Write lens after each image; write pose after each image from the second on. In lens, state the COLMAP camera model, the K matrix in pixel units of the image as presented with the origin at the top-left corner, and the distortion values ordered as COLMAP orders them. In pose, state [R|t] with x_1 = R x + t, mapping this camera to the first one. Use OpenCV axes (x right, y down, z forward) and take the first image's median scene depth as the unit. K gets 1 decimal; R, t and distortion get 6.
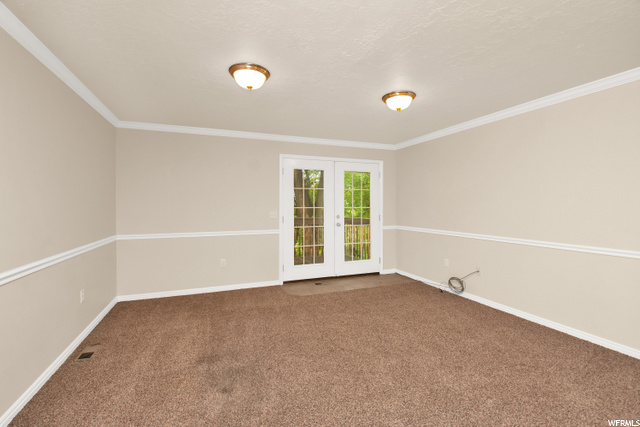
lens RADIAL K [[286.4, 0, 318.0], [0, 286.4, 205.9], [0, 0, 1]] dist [0.020606, -0.031218]
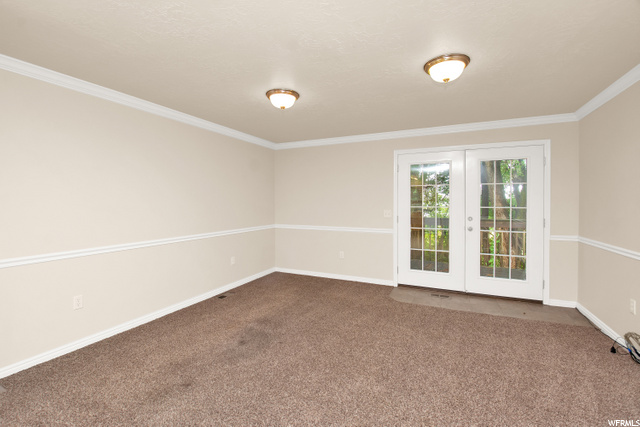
lens RADIAL K [[287.6, 0, 315.3], [0, 287.6, 202.5], [0, 0, 1]] dist [0.012779, -0.024540]
pose [[0.681337, 0.003913, -0.731959, 0.705940], [-0.002463, 0.999992, 0.003053, -0.017344], [0.731966, -0.000277, 0.681342, 0.254821]]
